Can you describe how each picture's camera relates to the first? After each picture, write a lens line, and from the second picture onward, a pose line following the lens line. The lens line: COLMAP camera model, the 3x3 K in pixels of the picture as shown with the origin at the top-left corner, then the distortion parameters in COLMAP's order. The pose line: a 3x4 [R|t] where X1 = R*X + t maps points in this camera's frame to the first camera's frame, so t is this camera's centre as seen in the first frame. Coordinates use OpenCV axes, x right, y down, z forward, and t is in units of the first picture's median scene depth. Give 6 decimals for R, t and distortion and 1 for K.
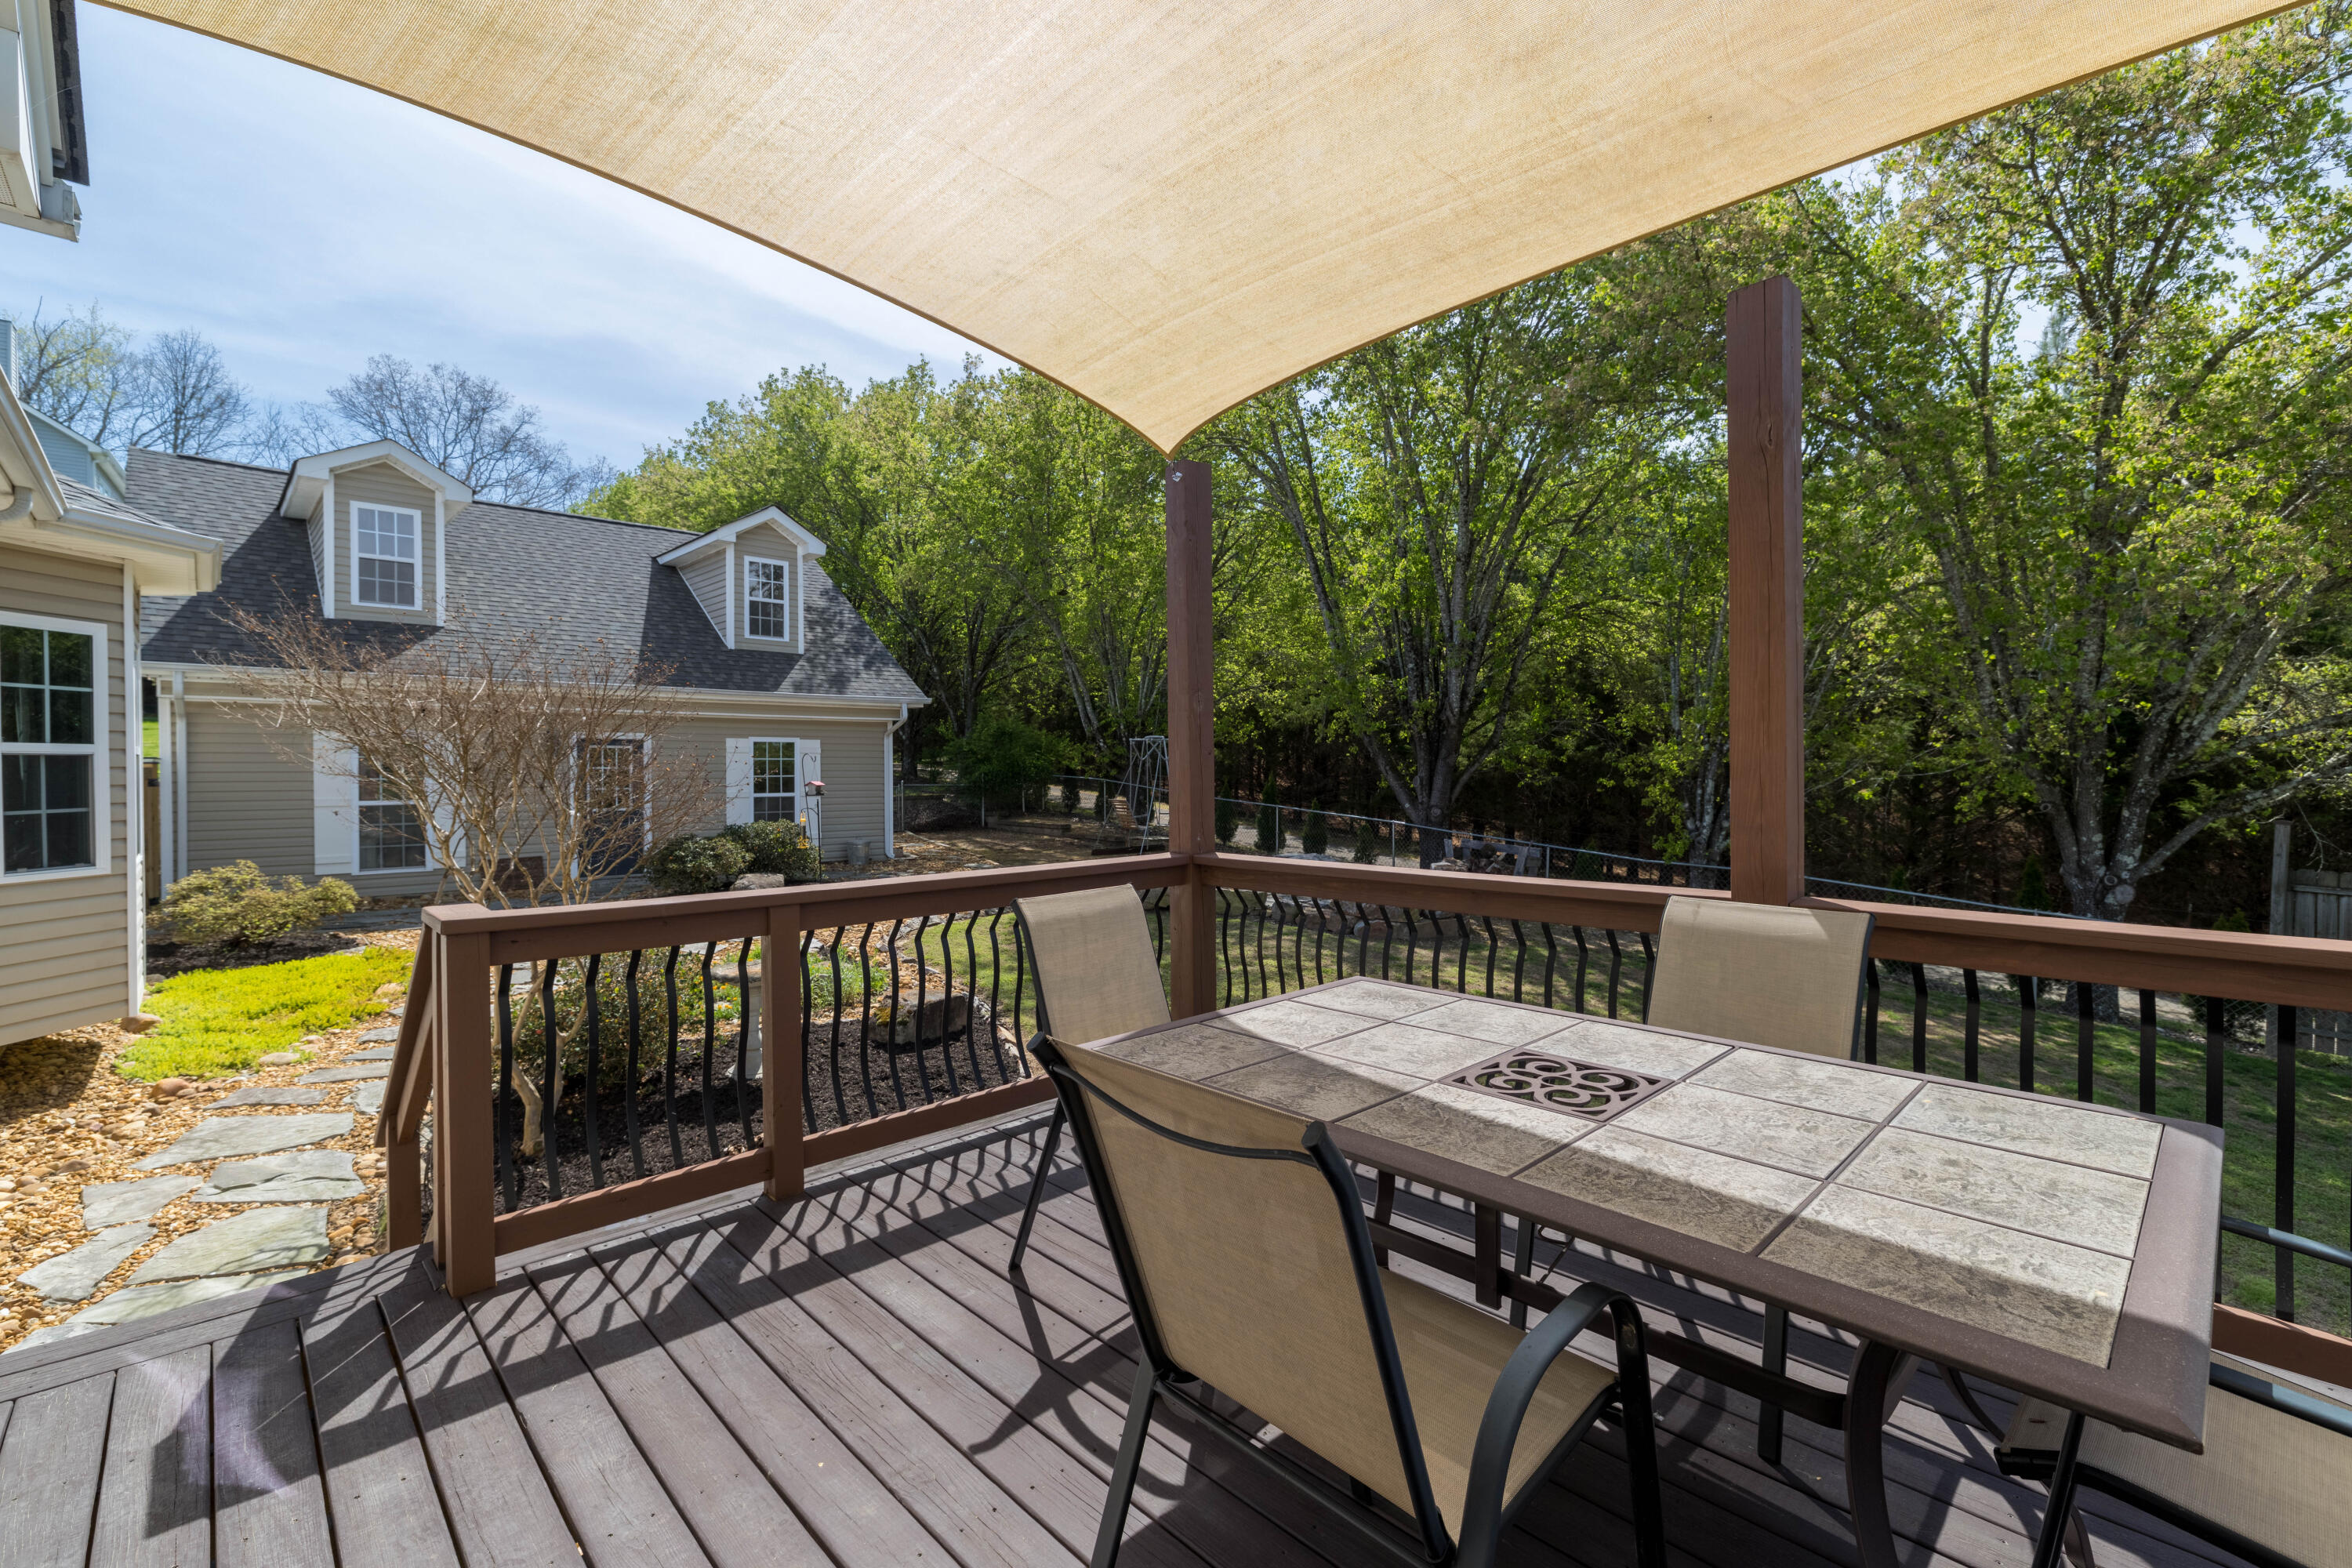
lens RADIAL K [[1017.5, 0, 1168.8], [0, 1017.5, 778.6], [0, 0, 1]] dist [-0.001194, -0.000402]
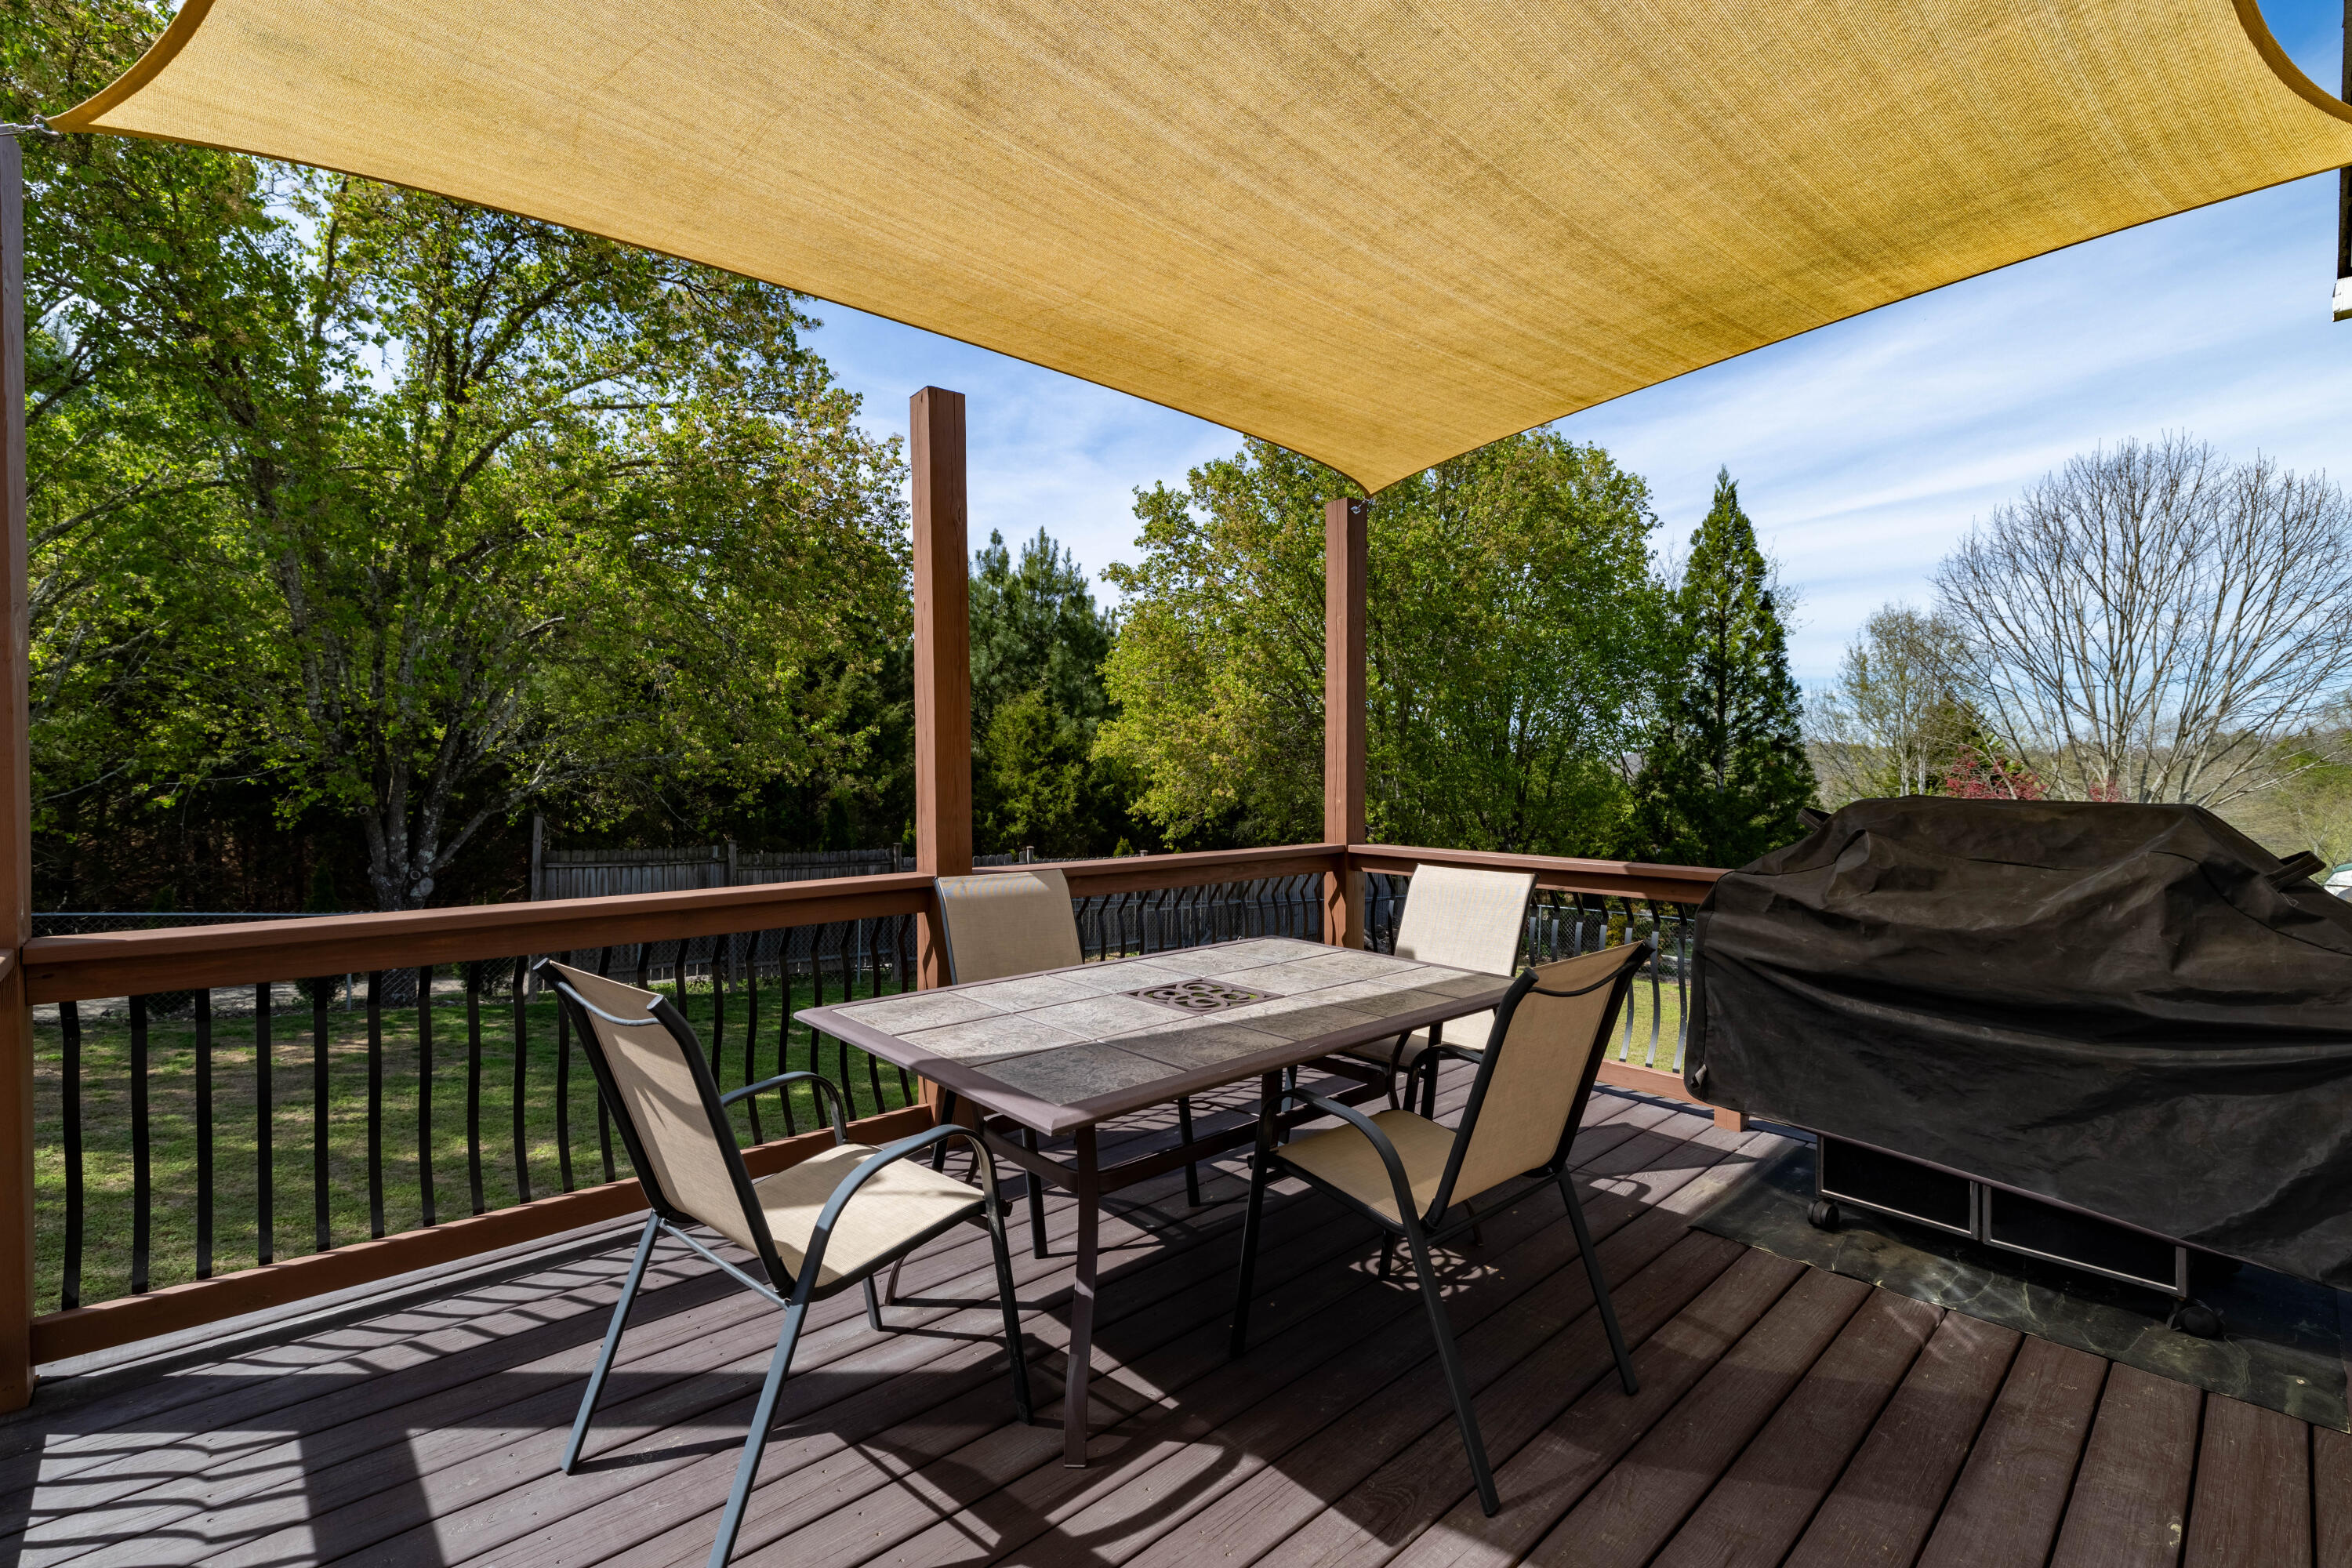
lens RADIAL K [[1039.1, 0, 1185.8], [0, 1039.1, 783.6], [0, 0, 1]] dist [-0.000770, -0.000123]
pose [[0.011750, -0.008830, 0.999892, -0.170860], [0.008070, 0.999929, 0.008735, -0.000535], [-0.999898, 0.007966, 0.011820, 0.164950]]
